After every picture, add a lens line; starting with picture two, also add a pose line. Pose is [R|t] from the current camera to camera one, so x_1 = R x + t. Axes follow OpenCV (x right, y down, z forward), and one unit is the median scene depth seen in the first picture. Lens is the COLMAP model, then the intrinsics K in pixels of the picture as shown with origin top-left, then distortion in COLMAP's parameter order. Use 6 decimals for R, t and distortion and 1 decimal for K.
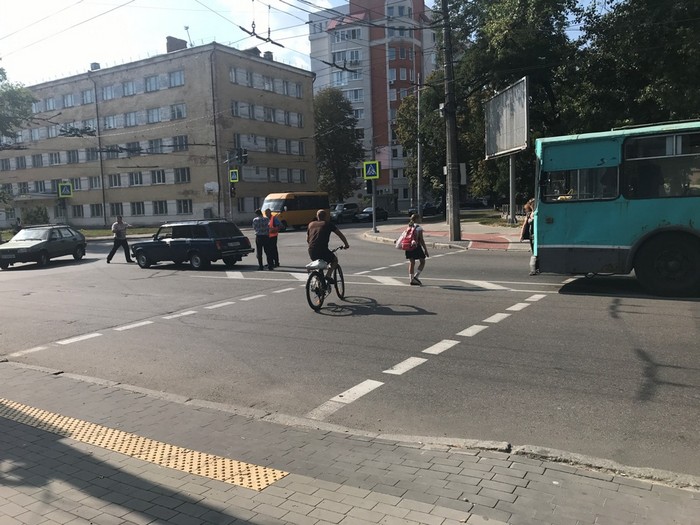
lens RADIAL K [[569.9, 0, 350.0], [0, 569.9, 262.5], [0, 0, 1]] dist [0.011802, -0.001186]
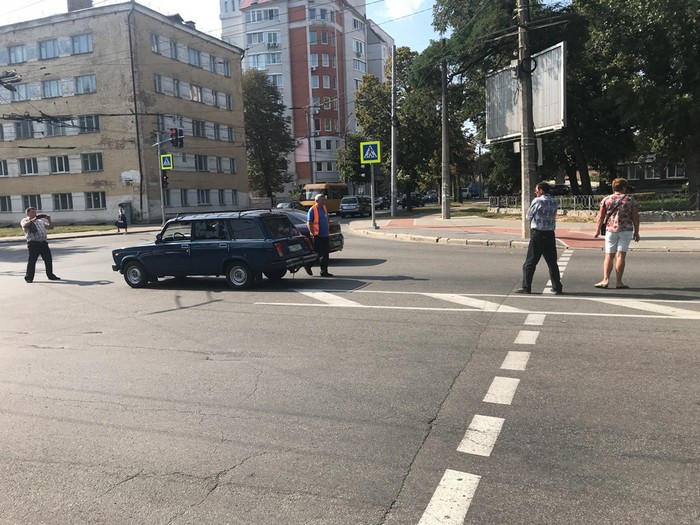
lens RADIAL K [[569.9, 0, 350.0], [0, 569.9, 262.5], [0, 0, 1]] dist [0.011802, -0.001186]
pose [[0.981689, -0.021436, 0.189281, -0.087008], [0.020484, 0.999766, 0.006985, -0.006055], [-0.189387, -0.002980, 0.981898, 0.117055]]
